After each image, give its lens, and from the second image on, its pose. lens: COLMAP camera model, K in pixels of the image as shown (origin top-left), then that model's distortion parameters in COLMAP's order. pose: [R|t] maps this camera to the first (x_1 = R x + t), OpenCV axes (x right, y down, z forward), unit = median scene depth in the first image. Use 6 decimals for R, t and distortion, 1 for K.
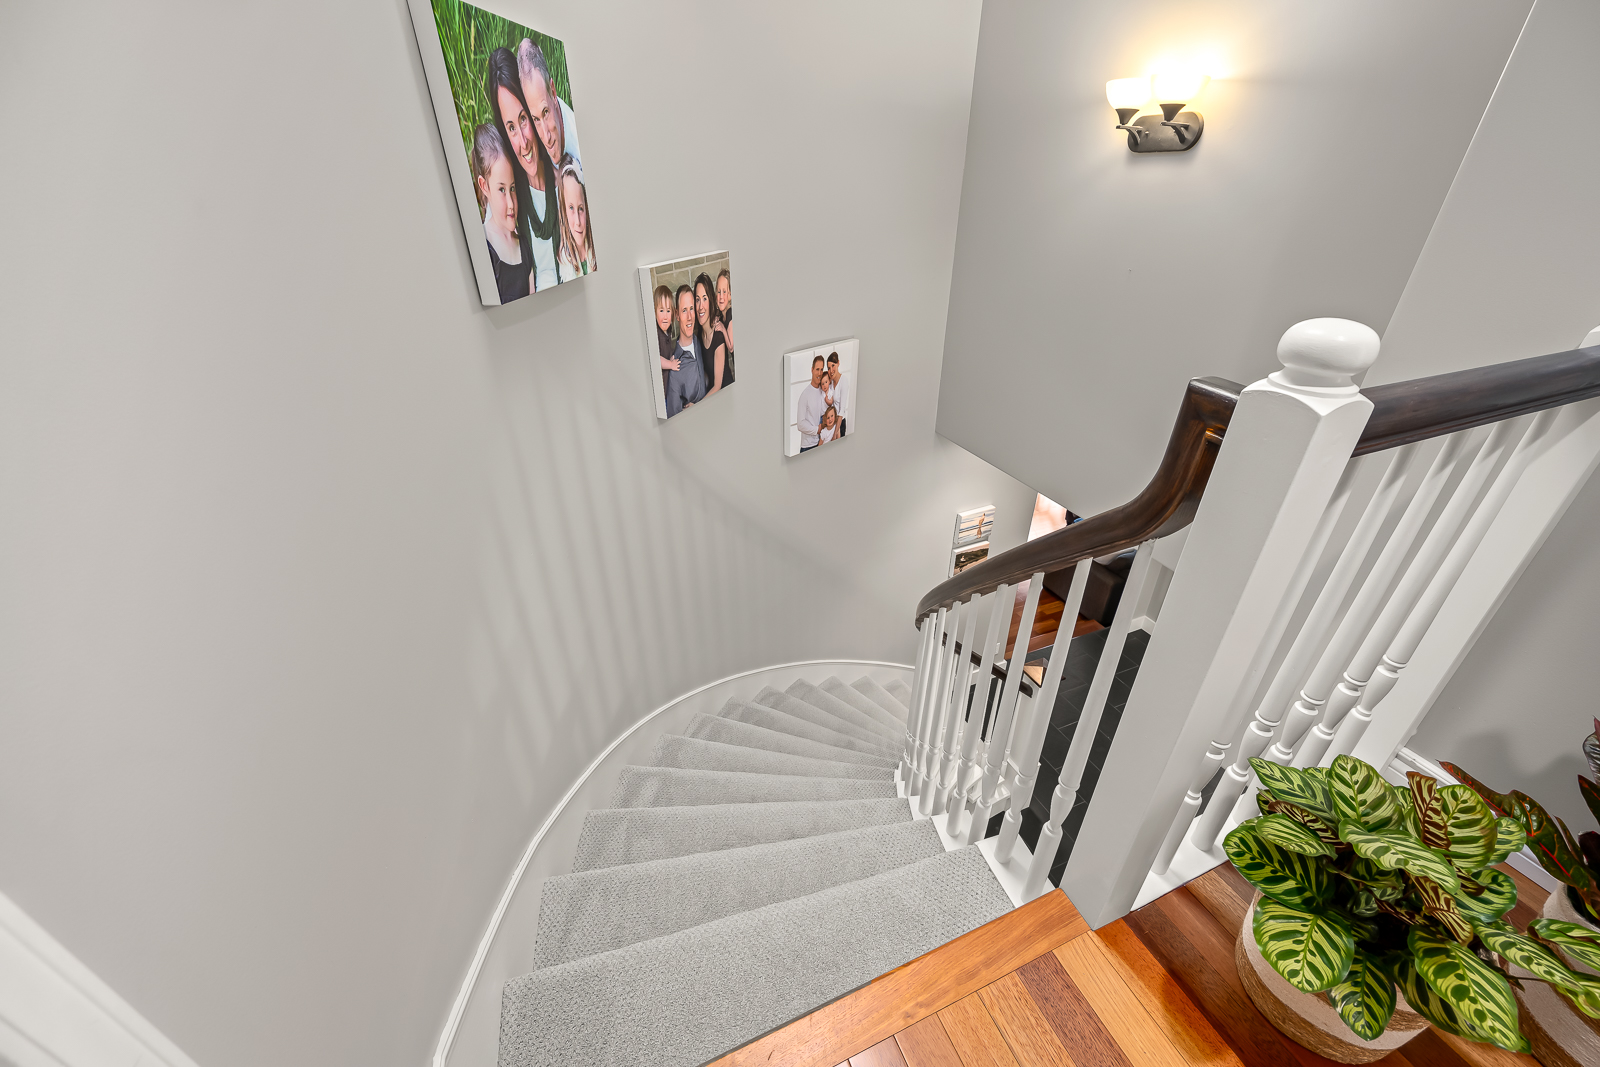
lens RADIAL K [[628.8, 0, 799.4], [0, 628.8, 535.8], [0, 0, 1]] dist [-0.000703, -0.000118]
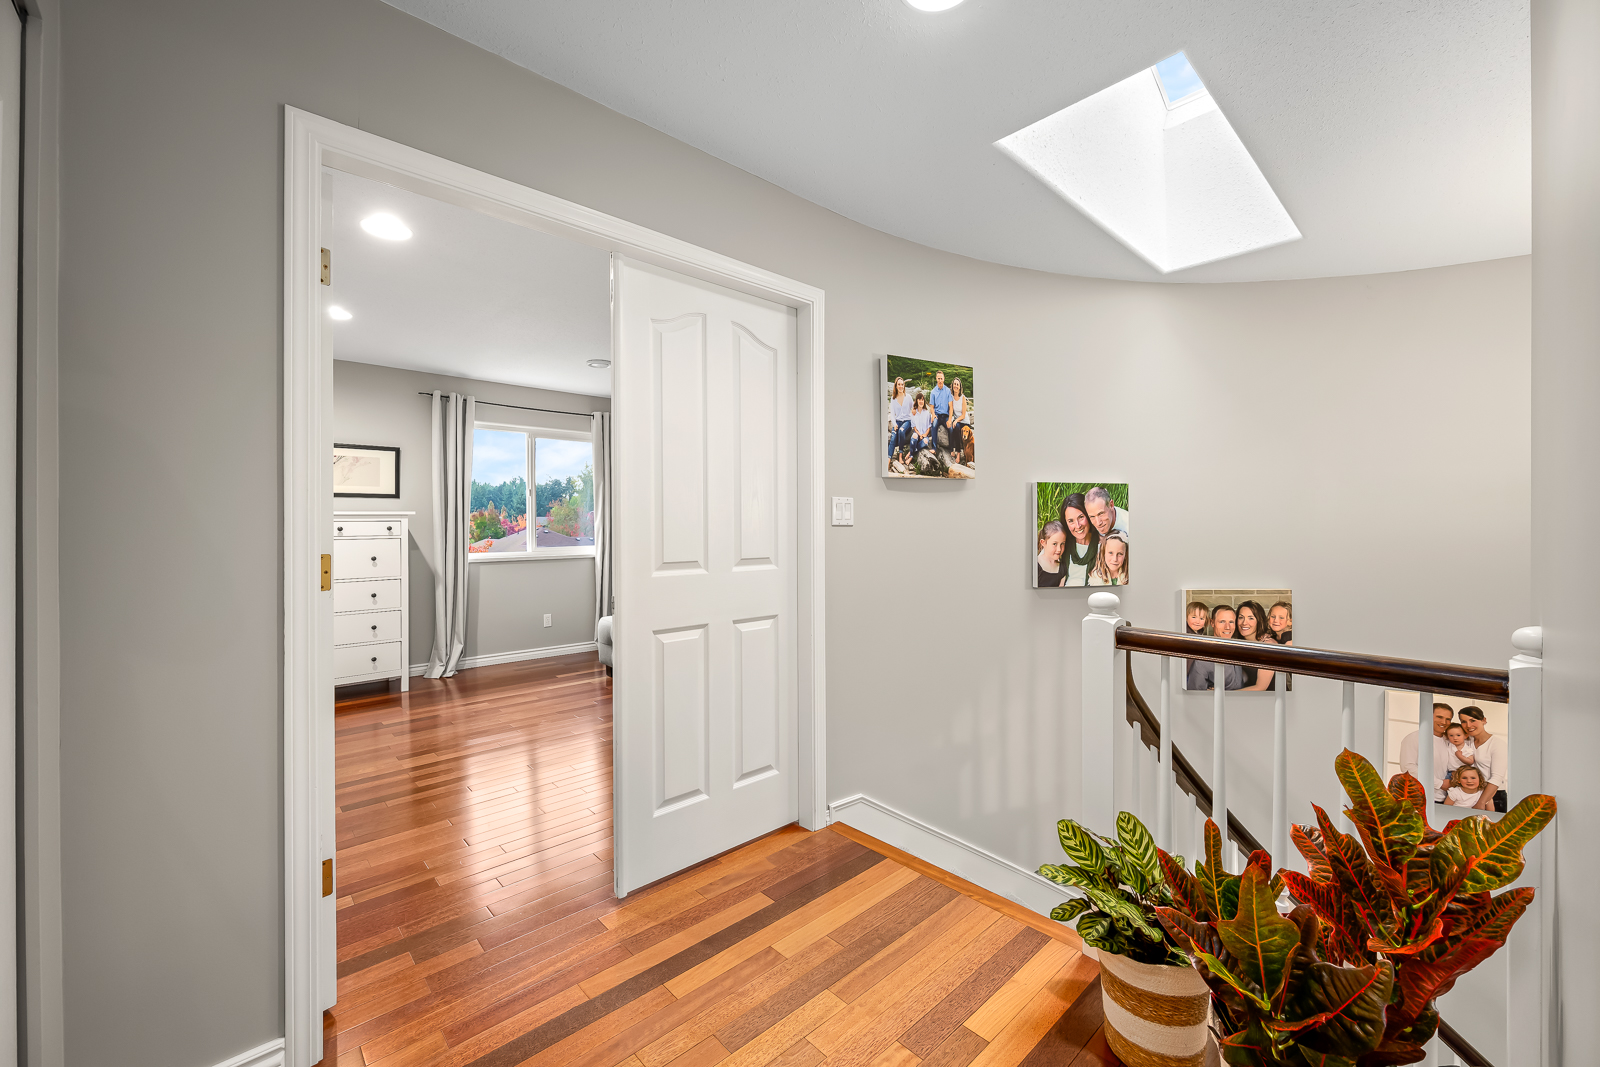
lens RADIAL K [[628.8, 0, 799.4], [0, 628.8, 535.8], [0, 0, 1]] dist [-0.000703, -0.000118]
pose [[0.316613, 0.008900, -0.948513, 0.893190], [-0.473953, 0.867669, -0.150064, 0.143191], [0.821660, 0.497062, 0.278933, -0.285525]]
